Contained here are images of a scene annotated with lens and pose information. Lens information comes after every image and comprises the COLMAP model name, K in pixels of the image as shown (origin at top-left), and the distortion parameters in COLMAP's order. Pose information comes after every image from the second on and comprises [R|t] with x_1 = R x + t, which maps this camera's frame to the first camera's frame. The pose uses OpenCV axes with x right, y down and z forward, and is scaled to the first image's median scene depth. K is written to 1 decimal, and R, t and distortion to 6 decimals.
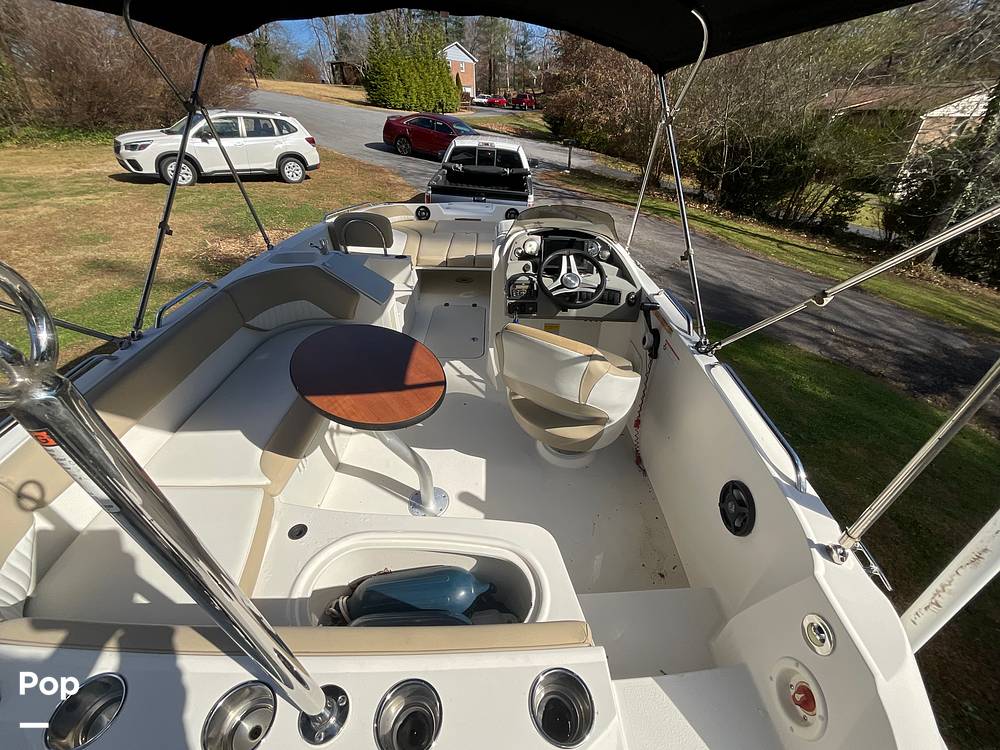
lens RADIAL K [[404.9, 0, 498.5], [0, 404.9, 373.6], [0, 0, 1]] dist [-0.010387, 0.008438]
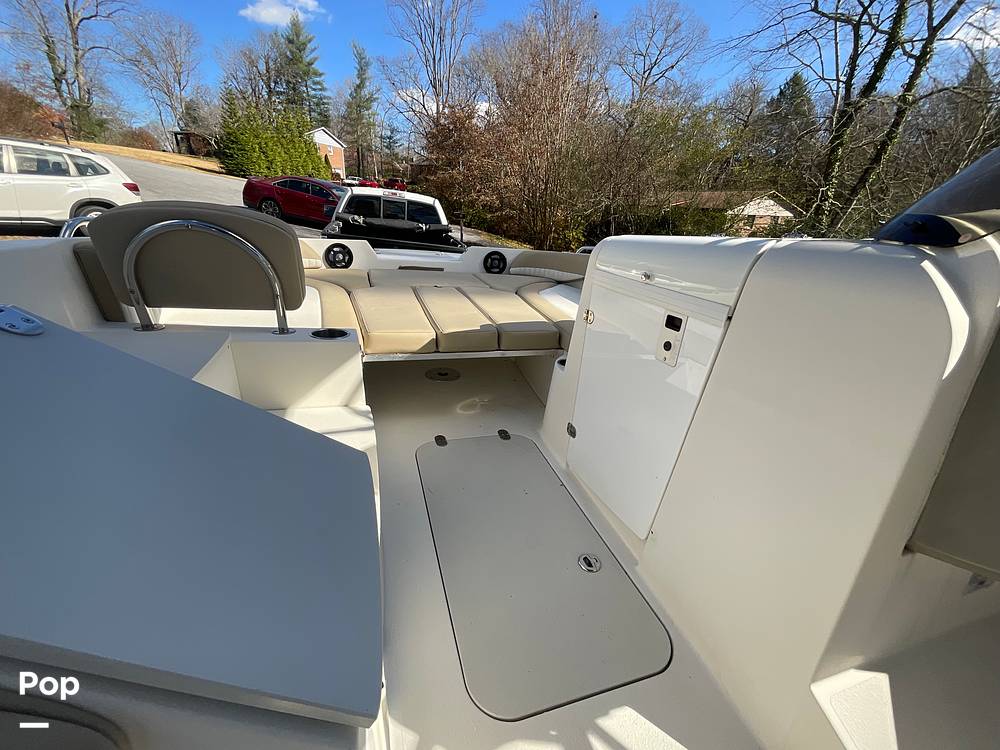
lens RADIAL K [[401.9, 0, 500.0], [0, 401.9, 372.2], [0, 0, 1]] dist [0.006775, -0.004044]
pose [[0.954973, -0.066146, 0.289227, -0.082562], [0.115570, 0.980767, -0.157287, -0.074078], [-0.273260, 0.183631, 0.944250, 0.255990]]
